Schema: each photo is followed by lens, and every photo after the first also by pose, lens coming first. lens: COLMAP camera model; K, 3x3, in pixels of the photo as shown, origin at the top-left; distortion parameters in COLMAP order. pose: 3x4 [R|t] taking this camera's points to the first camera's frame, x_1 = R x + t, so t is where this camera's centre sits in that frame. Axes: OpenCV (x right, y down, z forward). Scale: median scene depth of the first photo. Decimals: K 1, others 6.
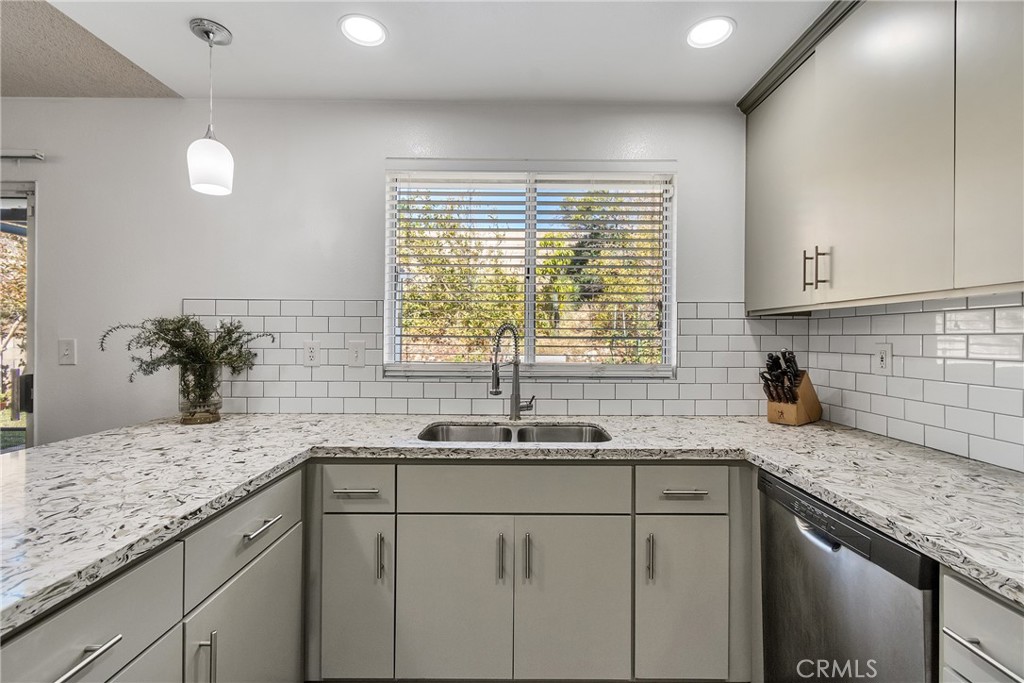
lens RADIAL K [[448.6, 0, 516.6], [0, 448.6, 339.8], [0, 0, 1]] dist [0.005000, -0.002165]
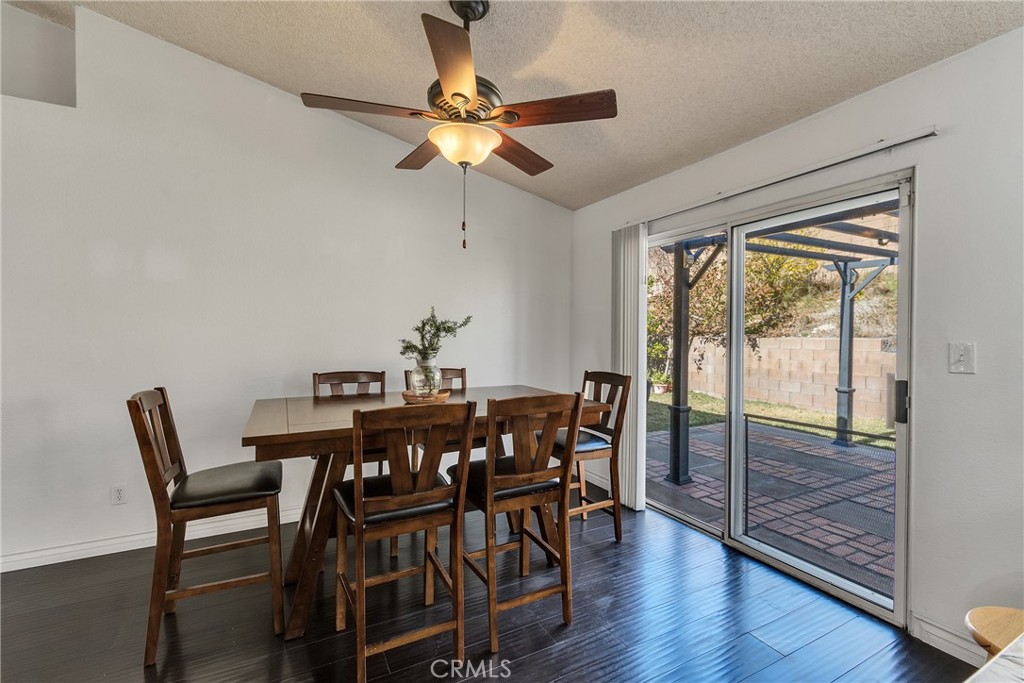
lens RADIAL K [[448.6, 0, 519.5], [0, 448.6, 340.8], [0, 0, 1]] dist [0.005000, -0.002165]
pose [[0.464703, 0.006162, -0.885445, -0.770721], [-0.004322, 0.999980, 0.004691, -0.006233], [0.885456, 0.001647, 0.464720, -0.131695]]
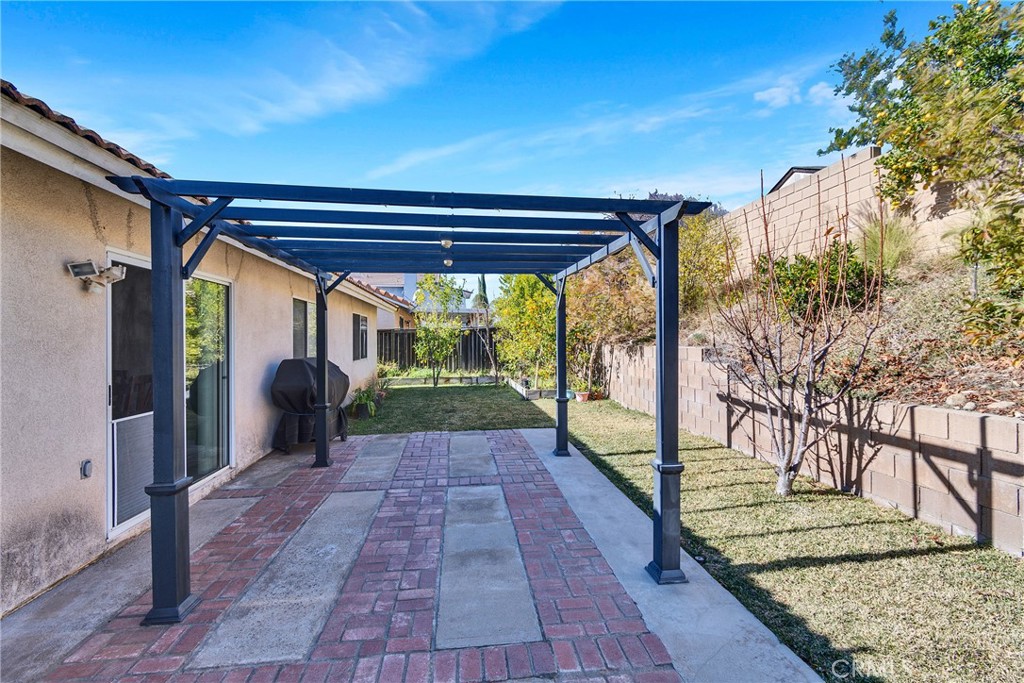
lens RADIAL K [[448.6, 0, 515.5], [0, 448.6, 339.7], [0, 0, 1]] dist [0.005000, -0.002165]
pose [[0.117448, -0.007333, -0.993052, 0.789548], [0.009725, 0.999933, -0.006233, -0.087456], [0.993031, -0.008926, 0.117511, 2.783413]]
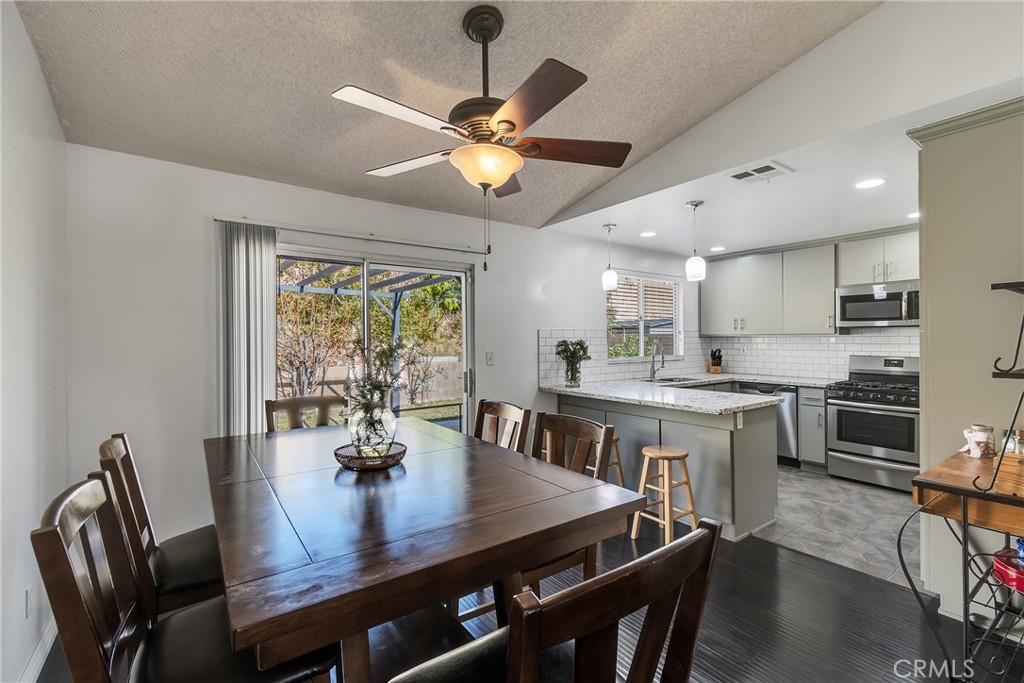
lens RADIAL K [[448.6, 0, 517.1], [0, 448.6, 340.2], [0, 0, 1]] dist [0.005000, -0.002165]
pose [[0.807521, -0.011577, 0.589725, -2.394638], [0.012062, 0.999922, 0.003112, -0.061400], [-0.589715, 0.004600, 0.807598, -0.664866]]
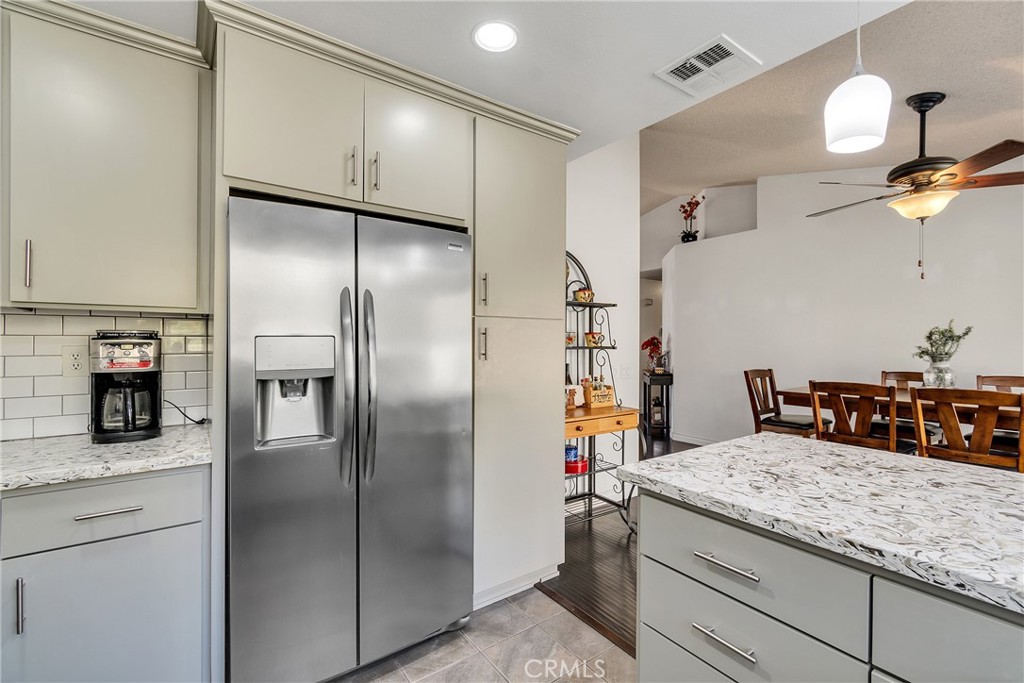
lens RADIAL K [[448.6, 0, 517.9], [0, 448.6, 340.1], [0, 0, 1]] dist [0.005000, -0.002165]
pose [[-0.810118, -0.010904, -0.586165, 0.177409], [-0.010087, 0.999938, -0.004661, -0.001874], [0.586180, 0.002137, -0.810178, 0.690891]]
